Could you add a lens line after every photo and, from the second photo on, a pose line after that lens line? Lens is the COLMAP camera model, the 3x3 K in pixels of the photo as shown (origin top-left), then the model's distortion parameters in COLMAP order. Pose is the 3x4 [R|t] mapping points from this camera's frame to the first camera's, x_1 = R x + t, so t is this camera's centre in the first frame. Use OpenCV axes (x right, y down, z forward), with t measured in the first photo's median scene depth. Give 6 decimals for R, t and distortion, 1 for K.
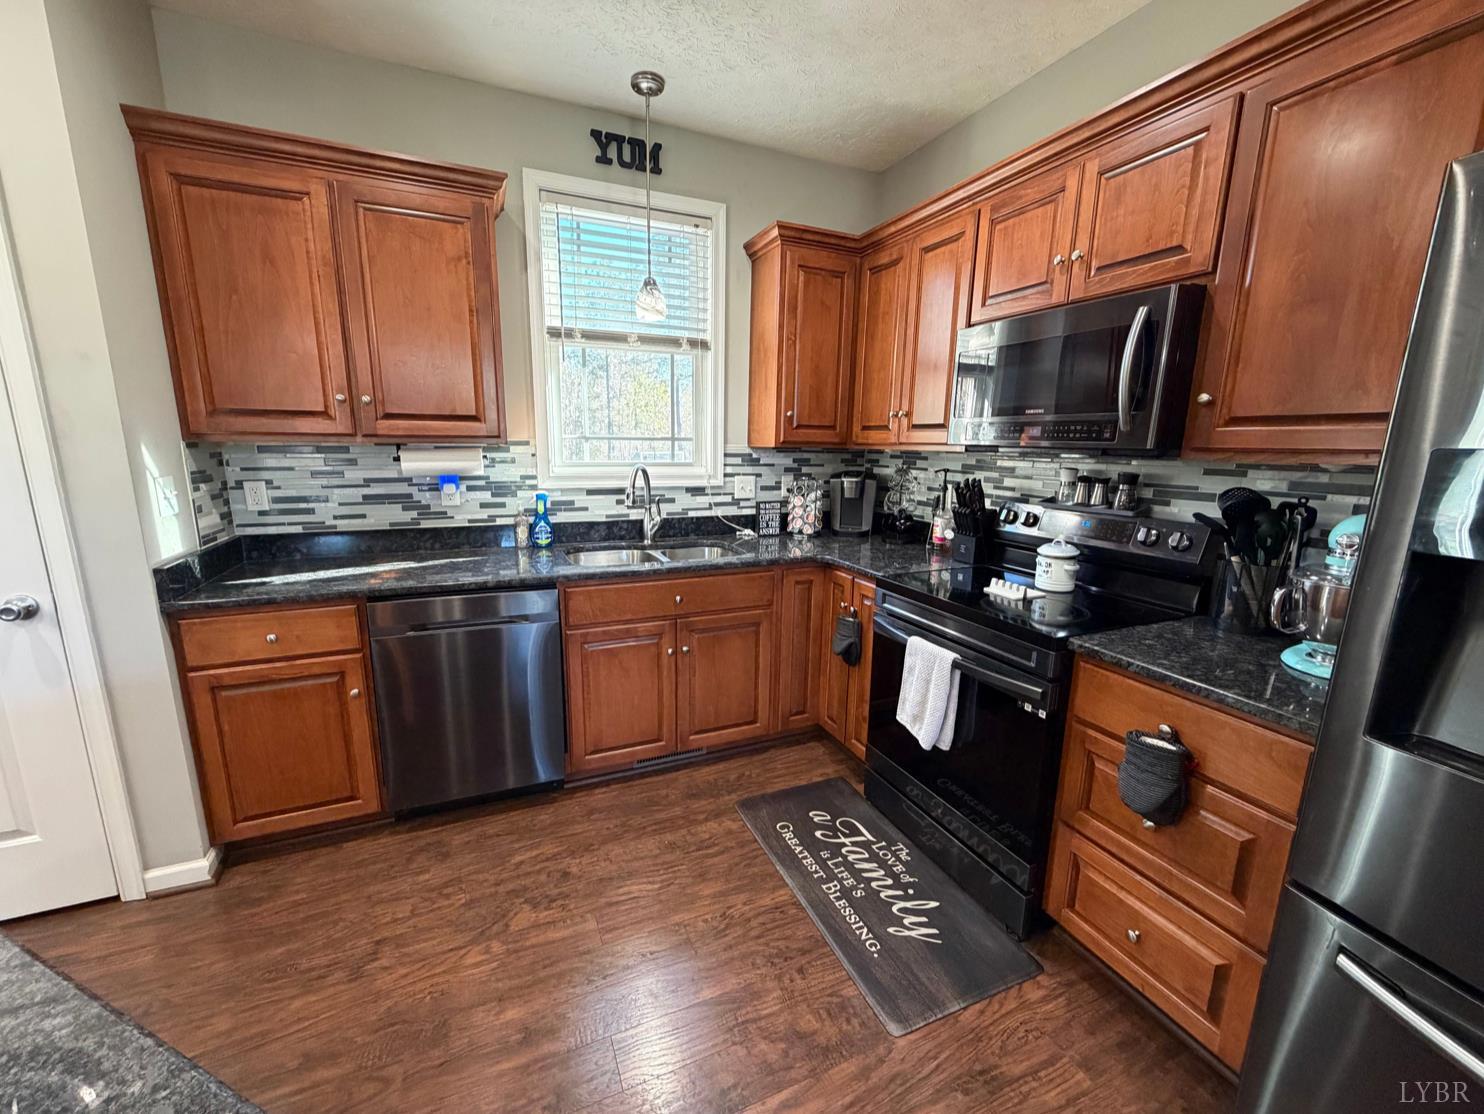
lens RADIAL K [[595.0, 0, 735.4], [0, 595.0, 558.1], [0, 0, 1]] dist [0.000001, 0.000021]
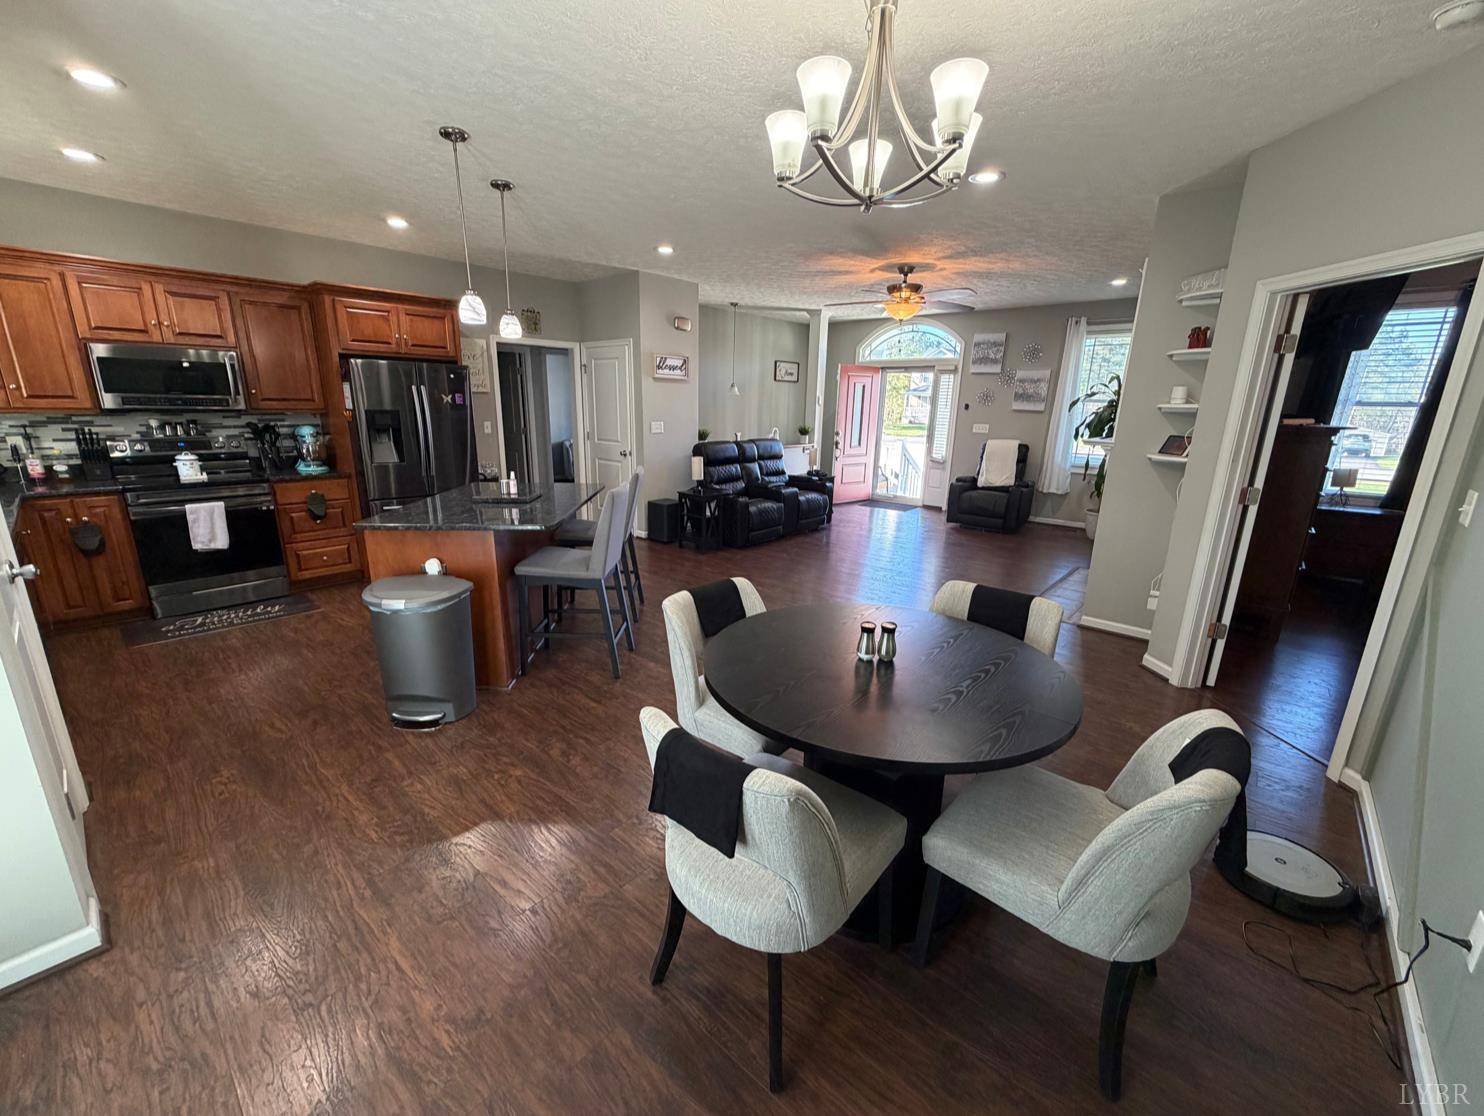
lens RADIAL K [[595.0, 0, 735.4], [0, 595.0, 559.1], [0, 0, 1]] dist [0.000001, 0.000021]
pose [[-0.421054, -0.251445, 0.871487, -1.735297], [0.154074, 0.927017, 0.341907, -0.077734], [-0.893854, 0.278235, -0.351583, 0.067121]]
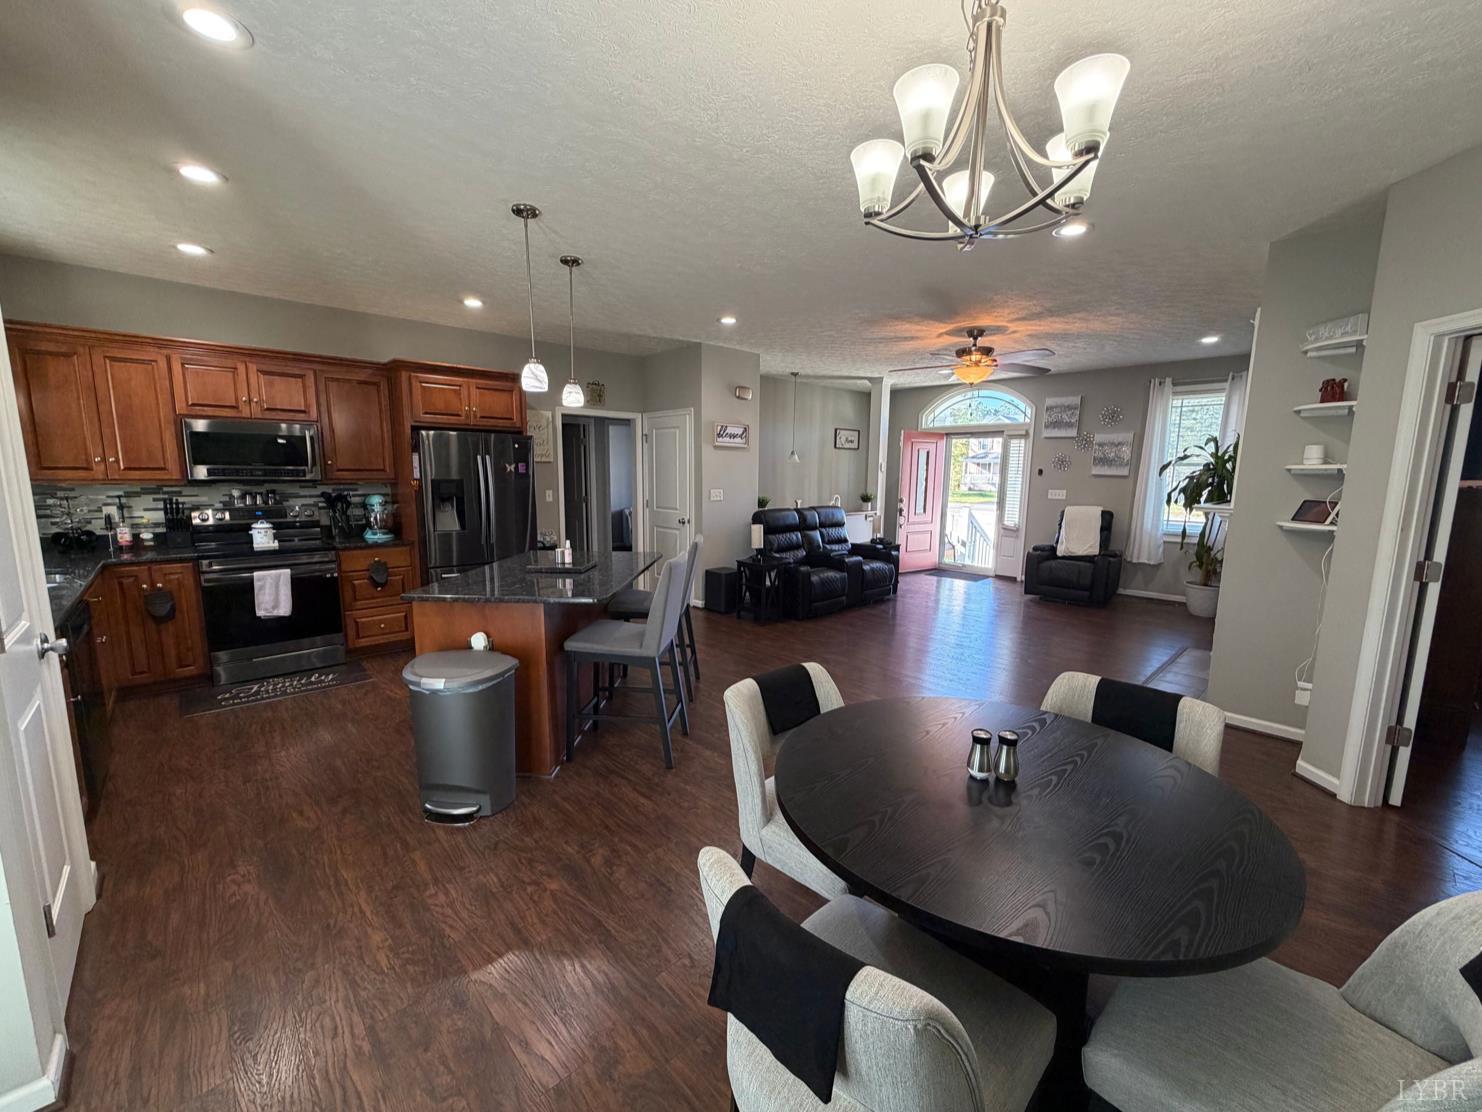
lens RADIAL K [[594.2, 0, 734.4], [0, 594.2, 557.1], [0, 0, 1]] dist [0.000001, 0.000021]
pose [[-0.334829, -0.151710, 0.929986, -1.623007], [0.171044, 0.960772, 0.218314, -0.063104], [-0.926625, 0.232166, -0.295745, 0.043910]]
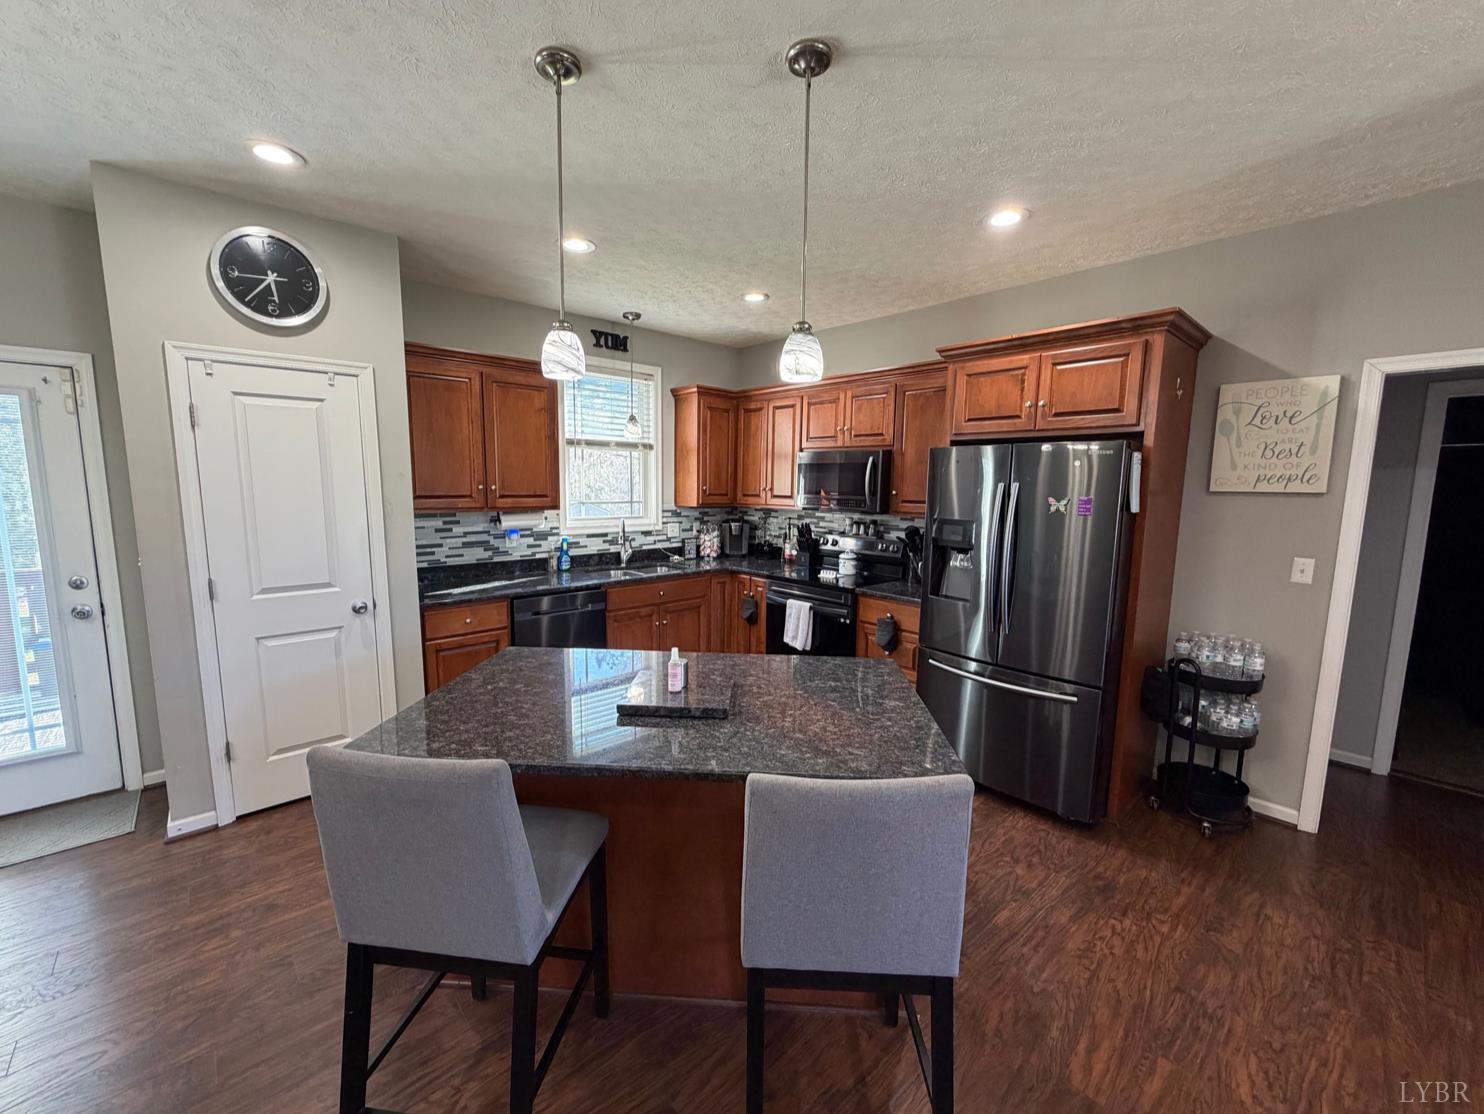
lens RADIAL K [[595.0, 0, 735.4], [0, 595.0, 558.1], [0, 0, 1]] dist [0.000001, 0.000021]
pose [[0.947889, -0.043777, 0.315579, -0.403002], [0.063252, 0.996656, -0.051732, 0.062130], [-0.312259, 0.068997, 0.947488, -0.703105]]
